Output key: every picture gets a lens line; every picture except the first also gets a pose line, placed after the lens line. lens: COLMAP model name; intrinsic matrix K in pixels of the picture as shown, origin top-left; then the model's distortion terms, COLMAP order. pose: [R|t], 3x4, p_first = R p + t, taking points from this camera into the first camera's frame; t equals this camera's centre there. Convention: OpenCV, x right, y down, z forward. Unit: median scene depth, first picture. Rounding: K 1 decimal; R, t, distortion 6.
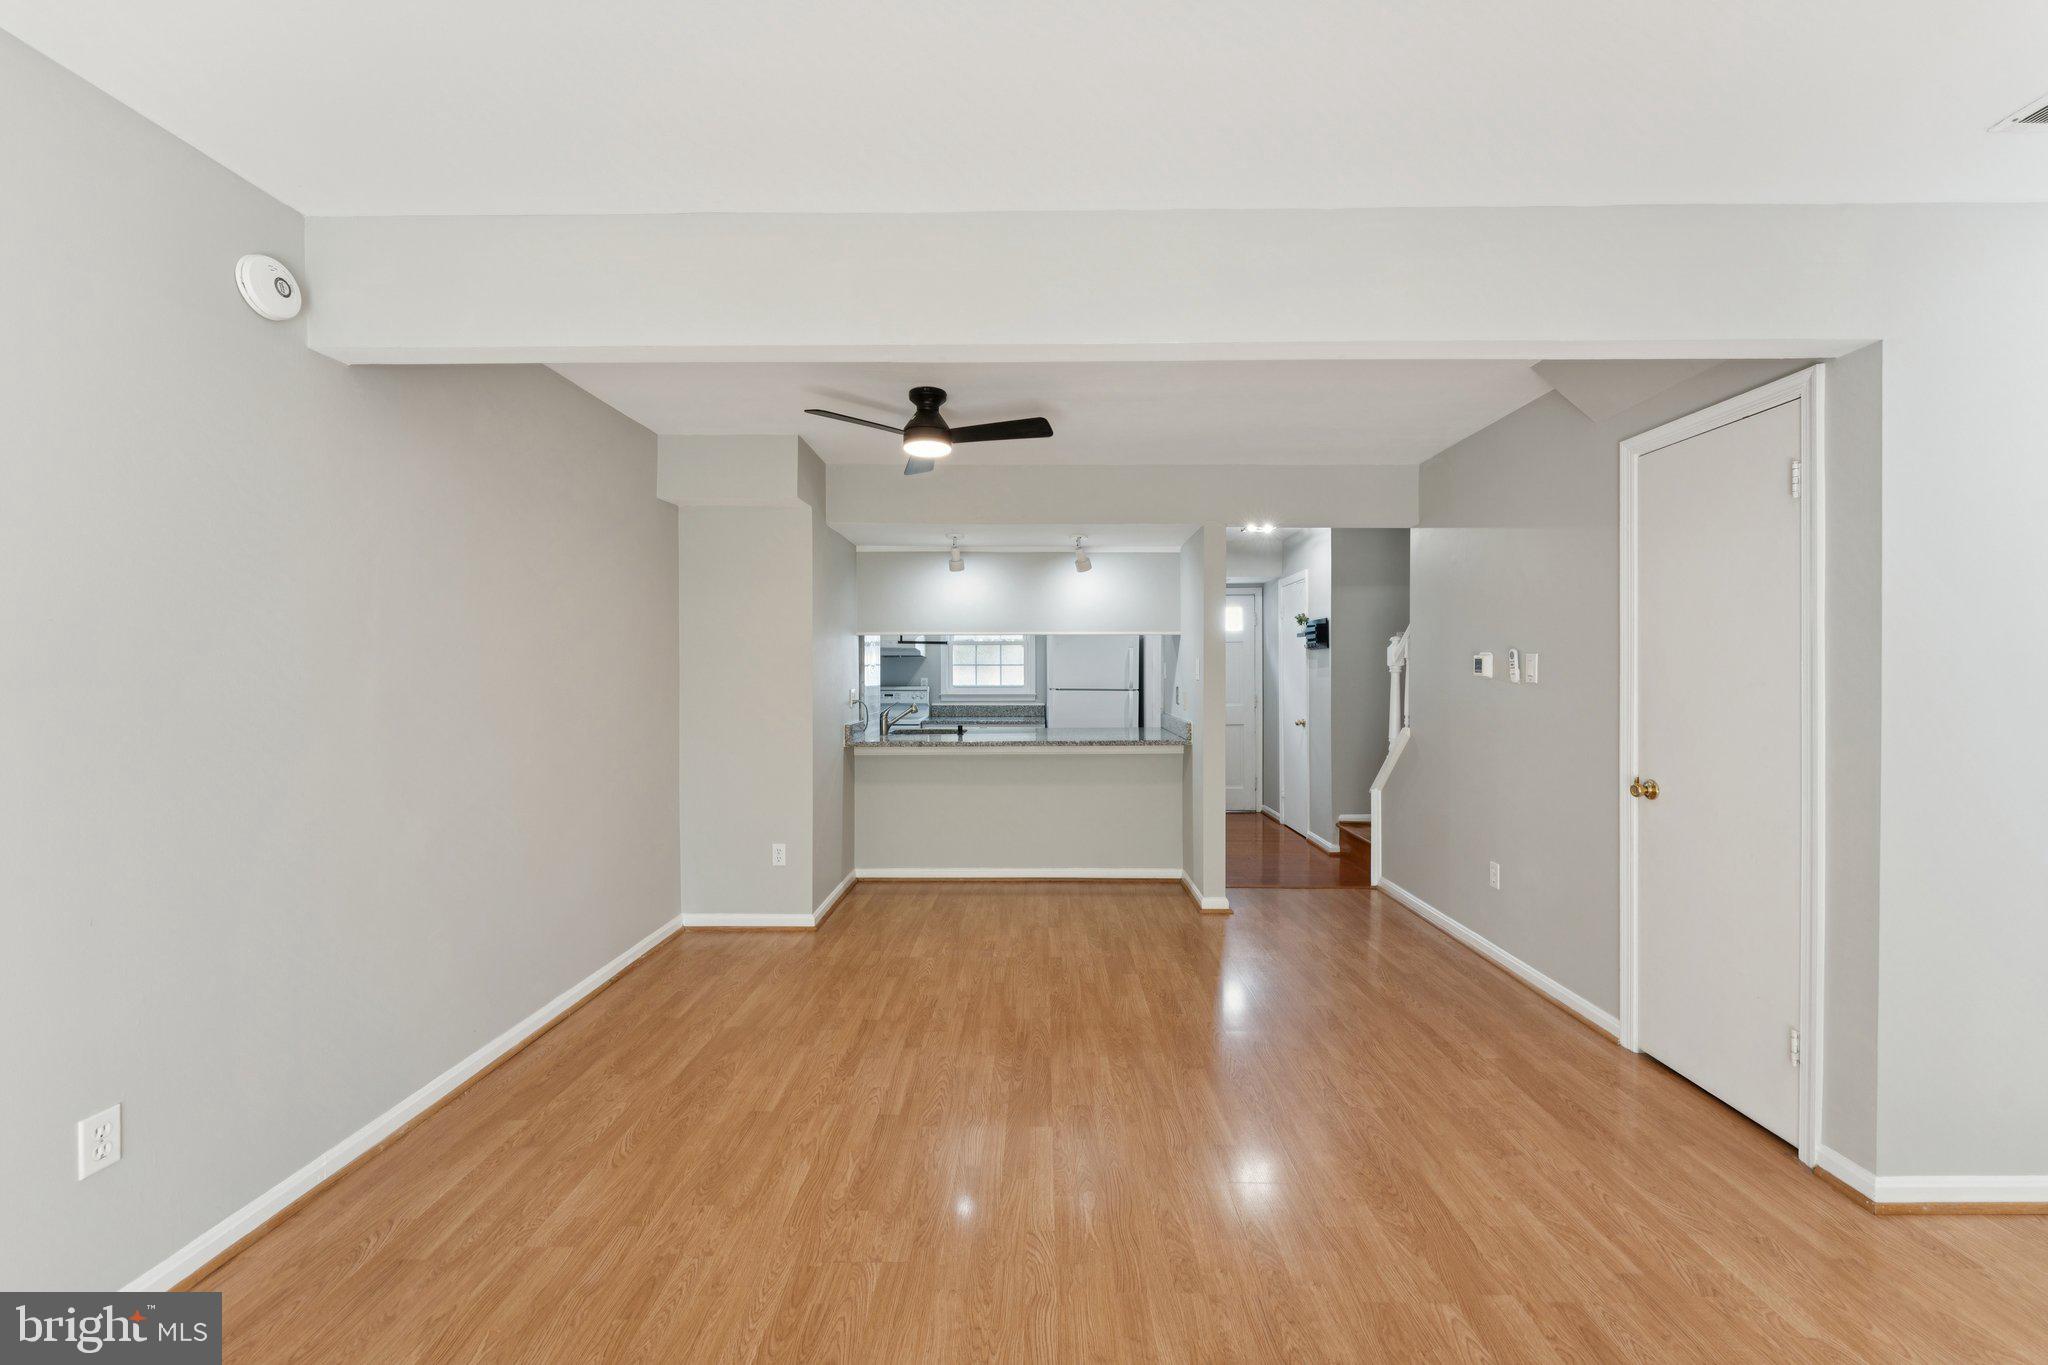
lens RADIAL K [[822.8, 0, 1024.0], [0, 822.8, 682.5], [0, 0, 1]] dist [0.000499, 0.000044]
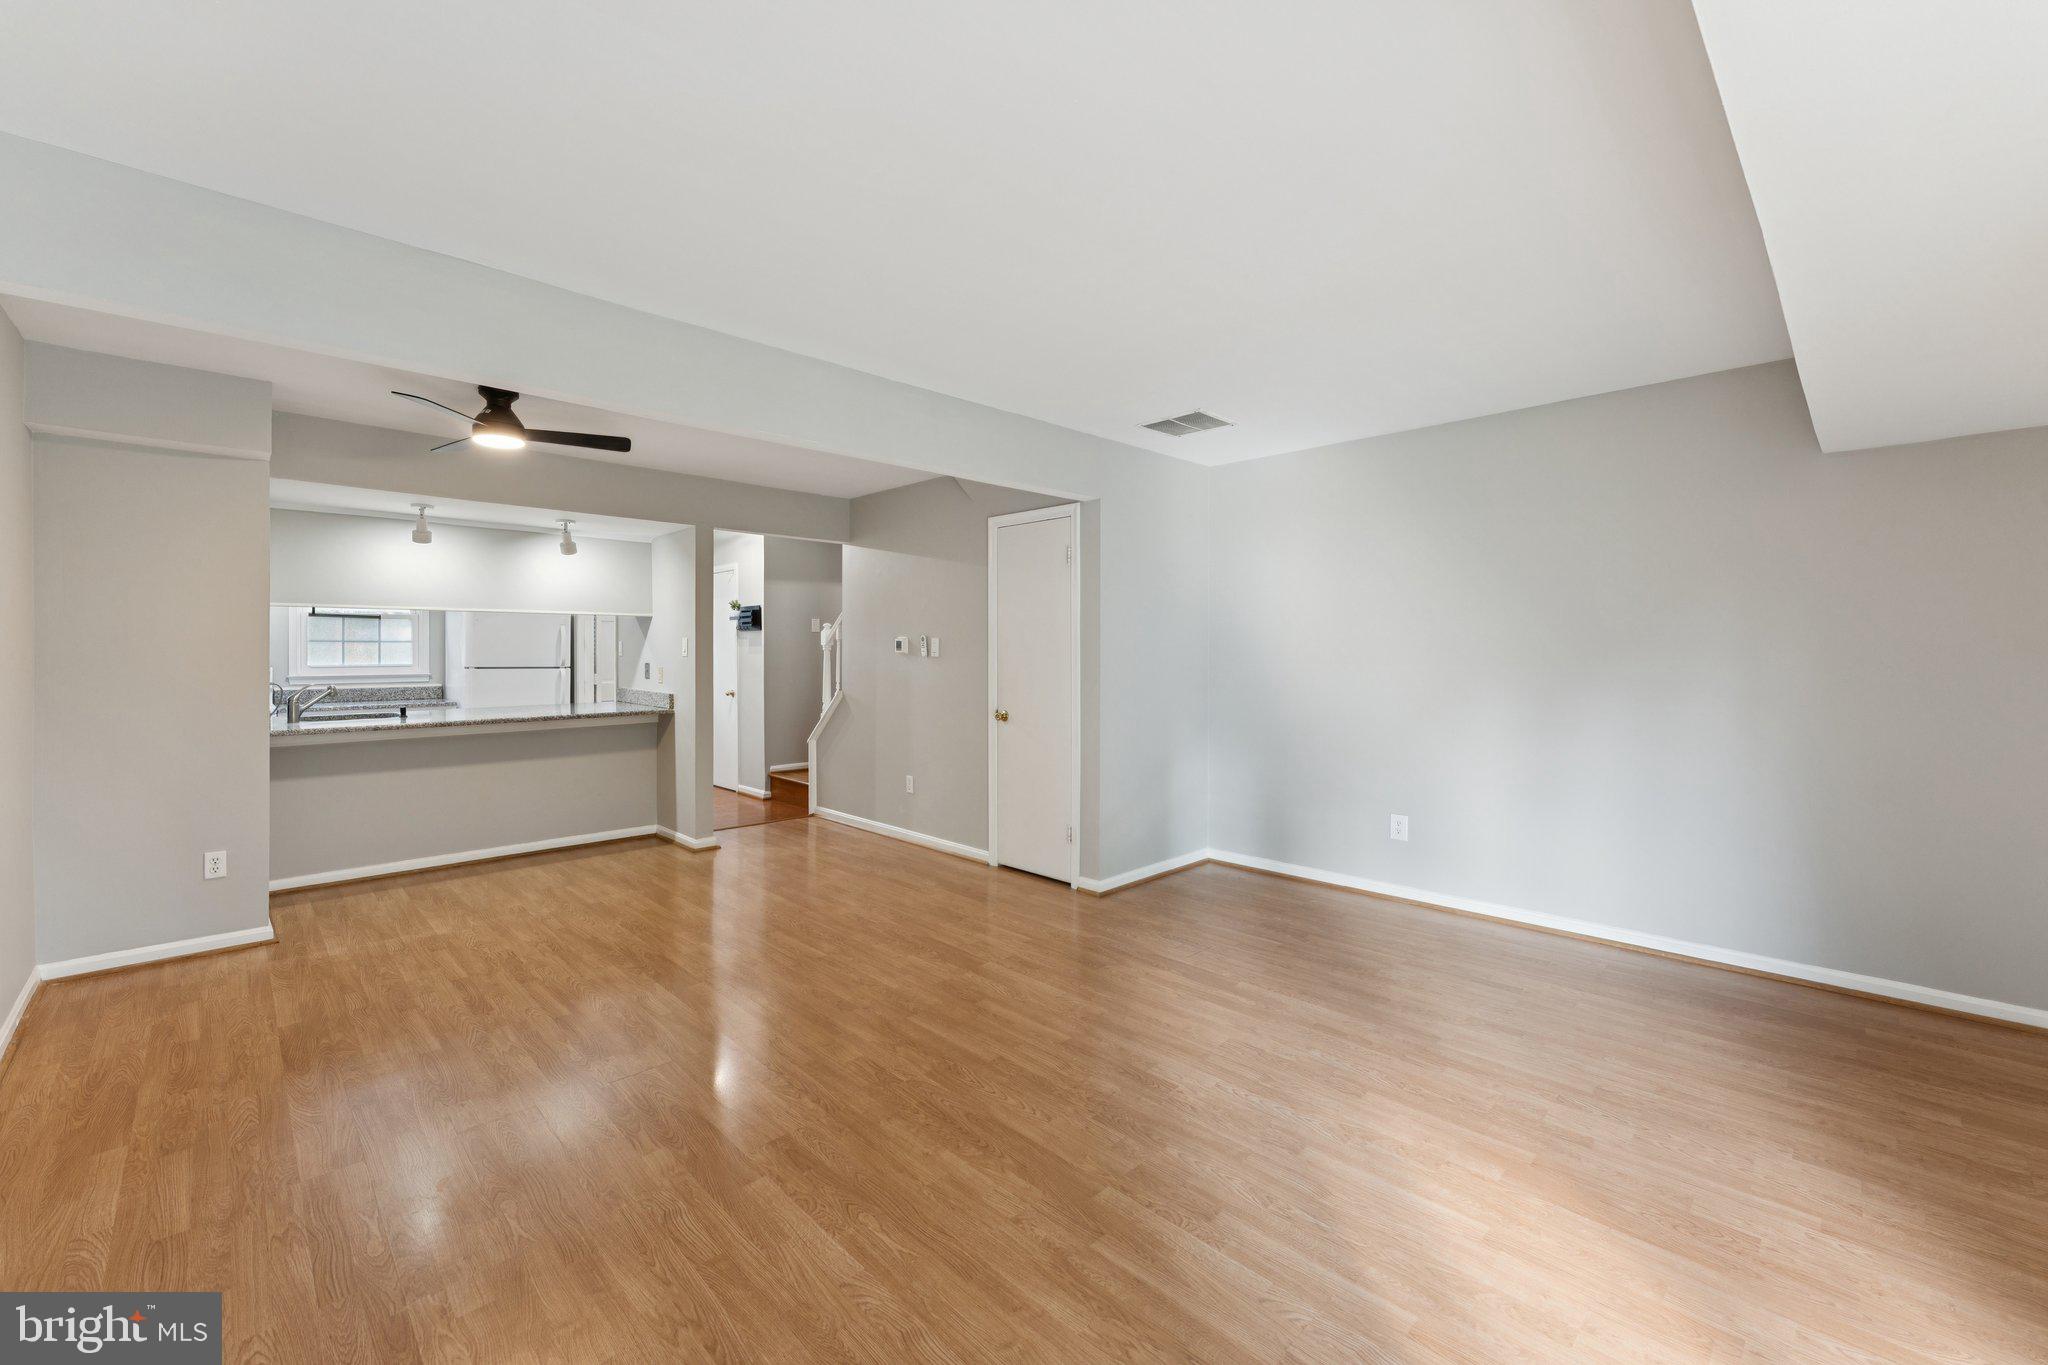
lens RADIAL K [[822.8, 0, 1024.0], [0, 822.8, 682.5], [0, 0, 1]] dist [0.000499, 0.000044]
pose [[0.704840, -0.026784, 0.708861, -0.269993], [0.007534, 0.999513, 0.030275, 0.001984], [-0.709327, -0.015999, 0.704698, -0.165421]]
